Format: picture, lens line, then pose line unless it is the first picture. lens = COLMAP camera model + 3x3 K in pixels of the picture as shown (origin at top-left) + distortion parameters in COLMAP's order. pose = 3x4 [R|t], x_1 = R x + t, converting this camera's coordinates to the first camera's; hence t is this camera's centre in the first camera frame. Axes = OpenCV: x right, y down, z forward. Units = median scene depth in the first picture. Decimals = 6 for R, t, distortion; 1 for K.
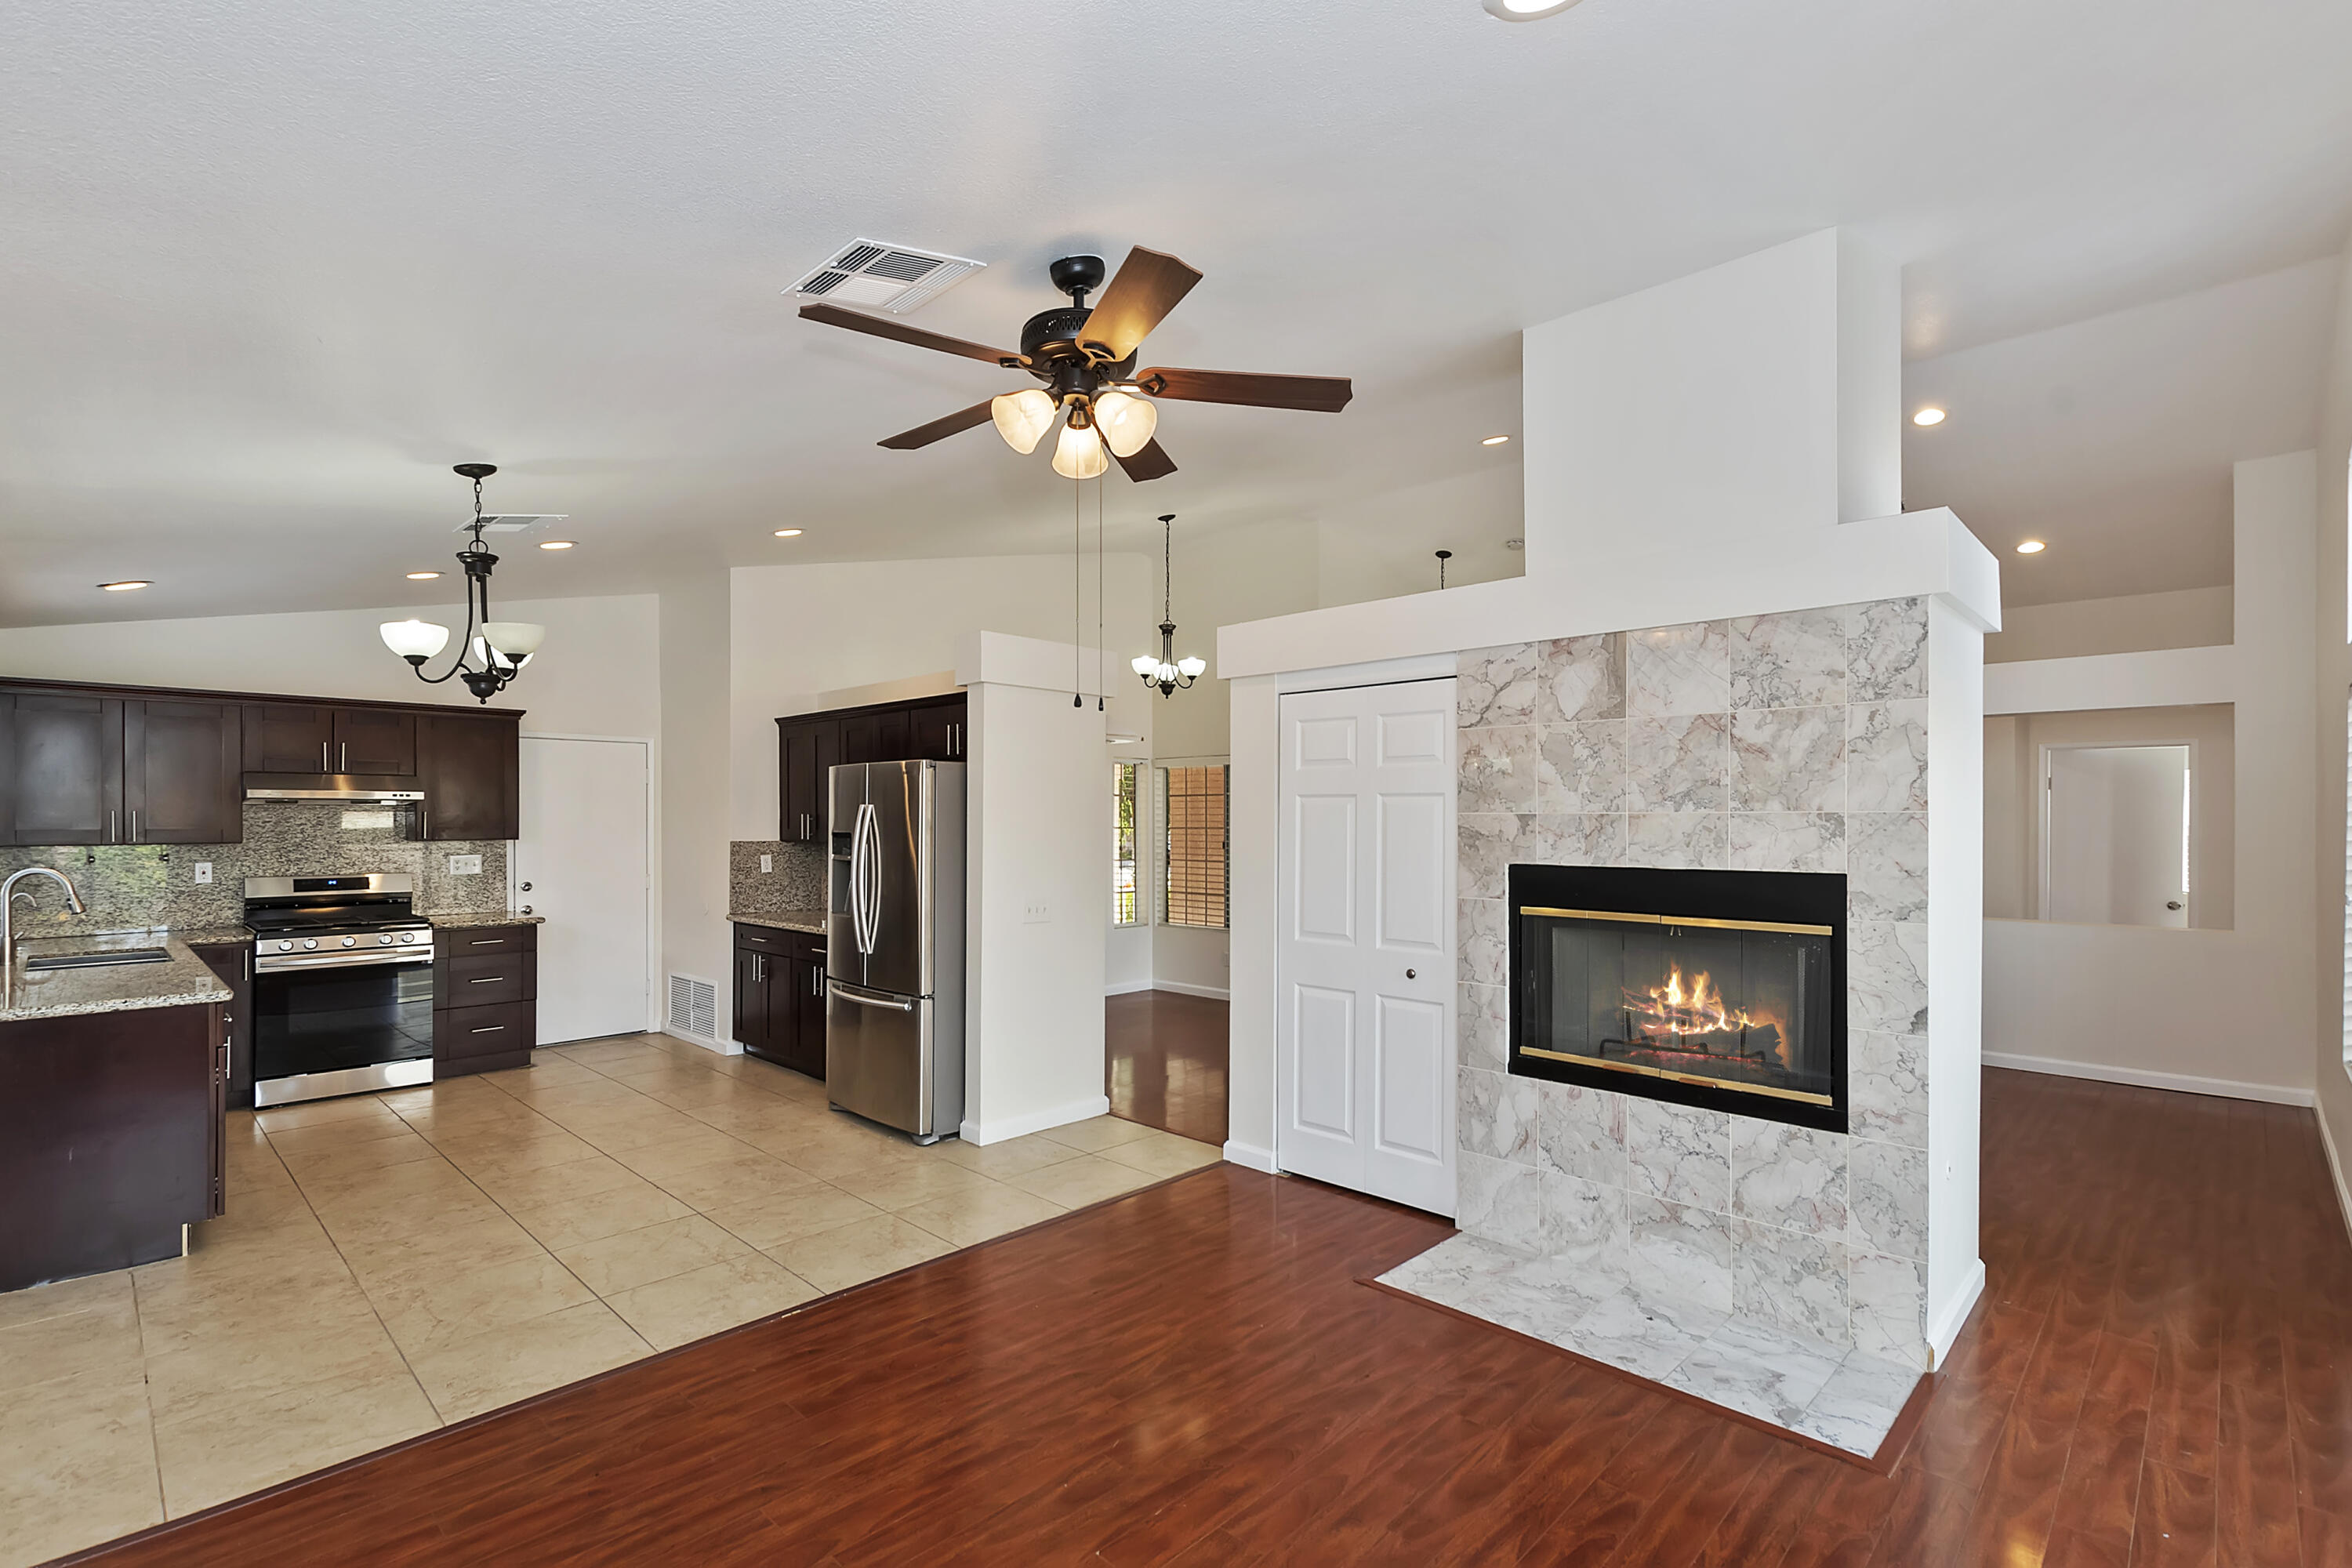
lens RADIAL K [[1072.4, 0, 1208.9], [0, 1072.4, 824.9], [0, 0, 1]] dist [0.007958, -0.002824]
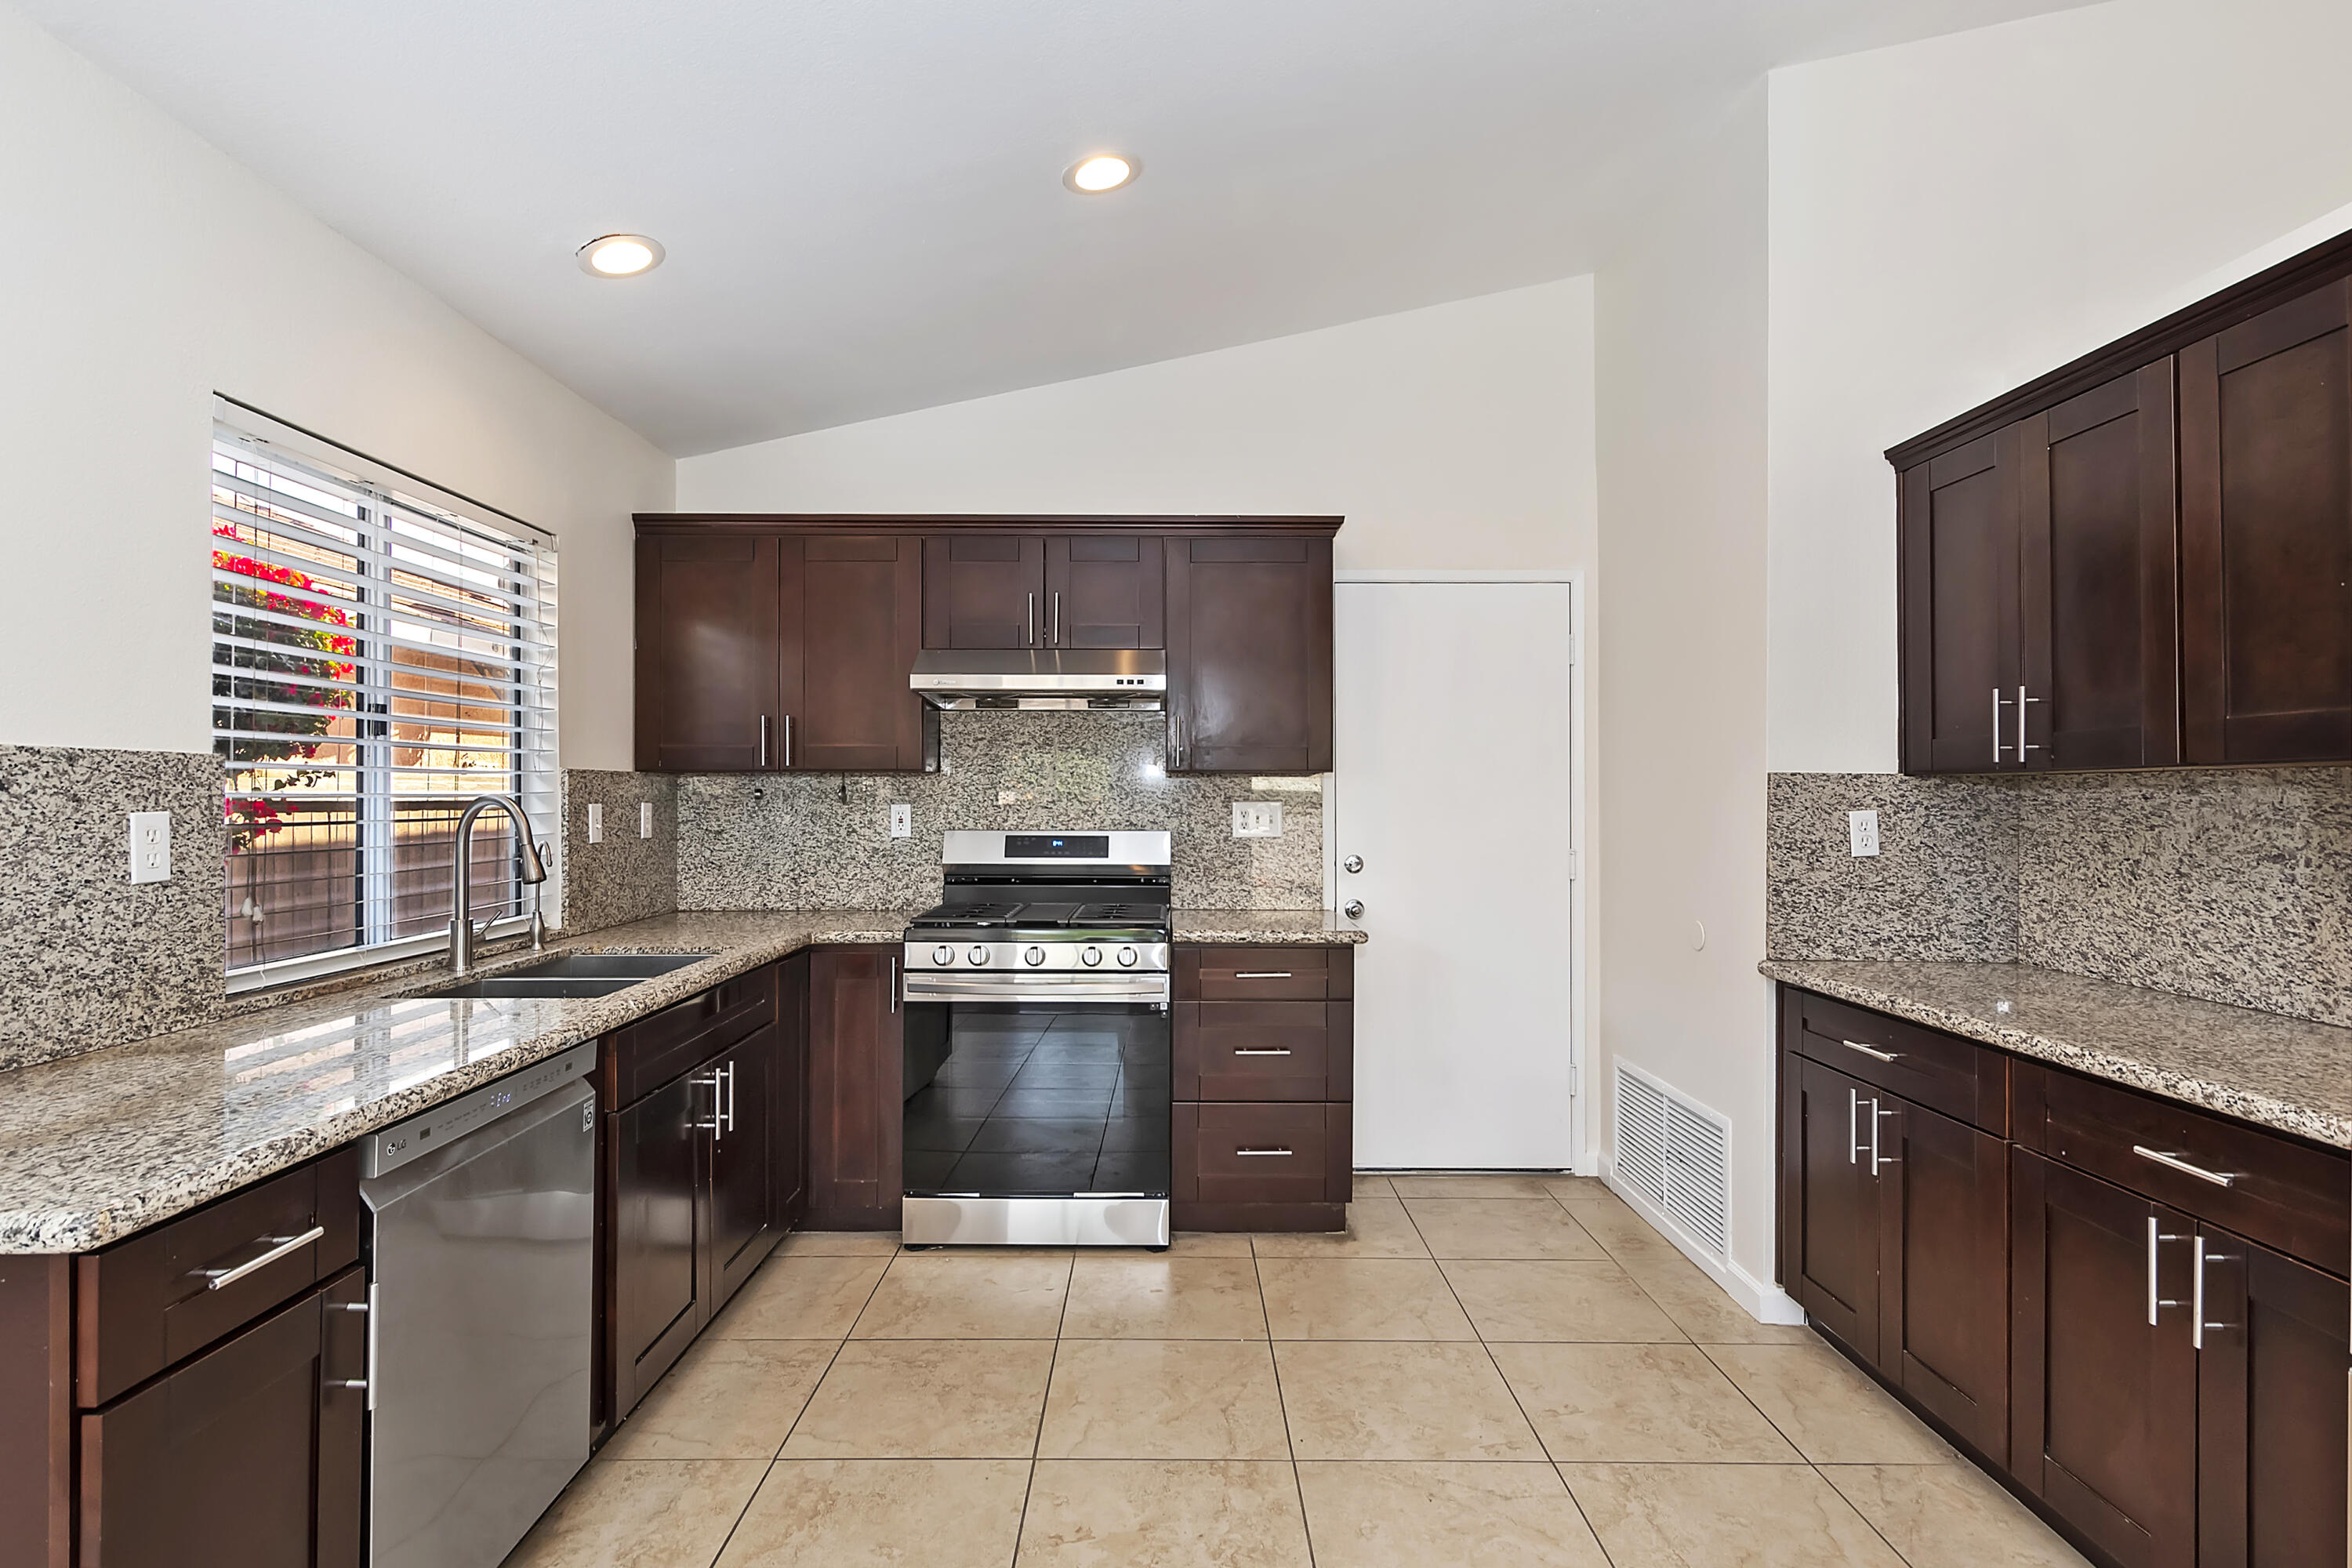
lens RADIAL K [[1143.1, 0, 1143.0], [0, 1143.1, 785.7], [0, 0, 1]] dist [0.000222, -0.000044]
pose [[0.660909, -0.005556, -0.750445, -0.327376], [-0.005201, 0.999915, -0.011983, 0.030042], [0.750448, 0.011823, 0.660824, 0.639346]]
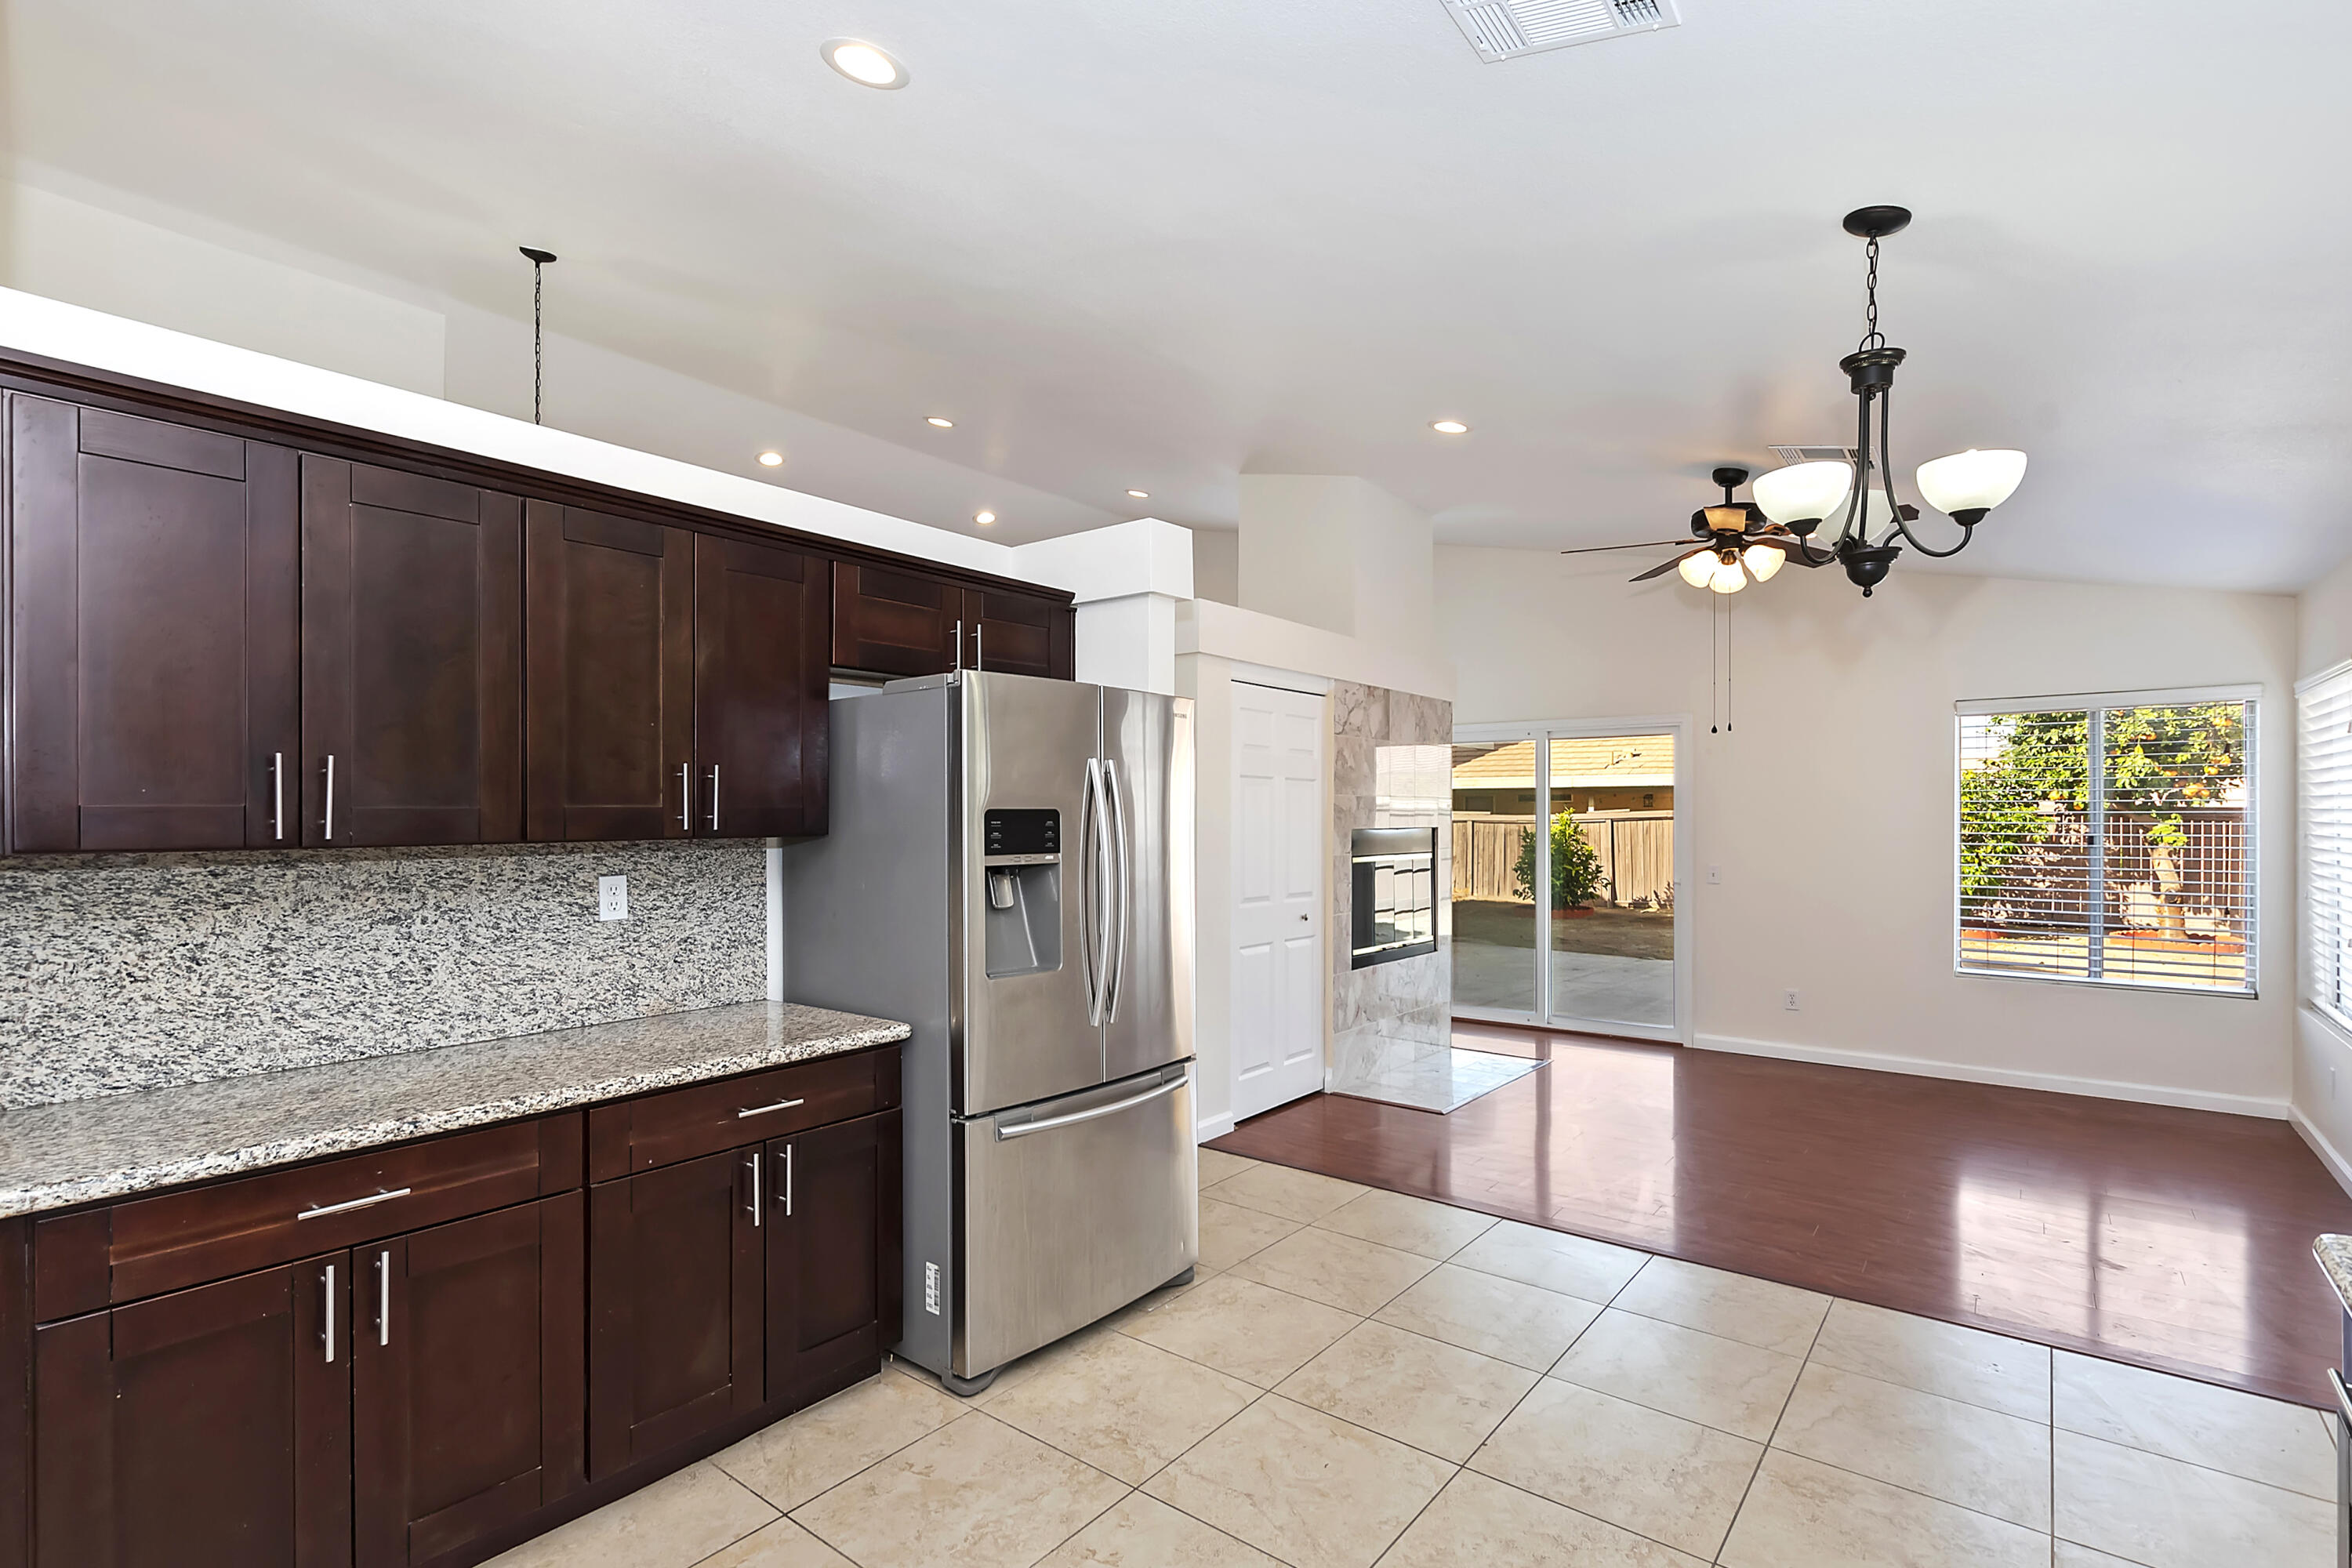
lens RADIAL K [[1117.0, 0, 1195.4], [0, 1117.0, 806.6], [0, 0, 1]] dist [-0.011108, -0.000173]
pose [[-0.092233, 0.002663, 0.995734, -0.835032], [0.003190, 0.999992, -0.002378, 0.004947], [-0.995732, 0.002957, -0.092241, 0.913587]]
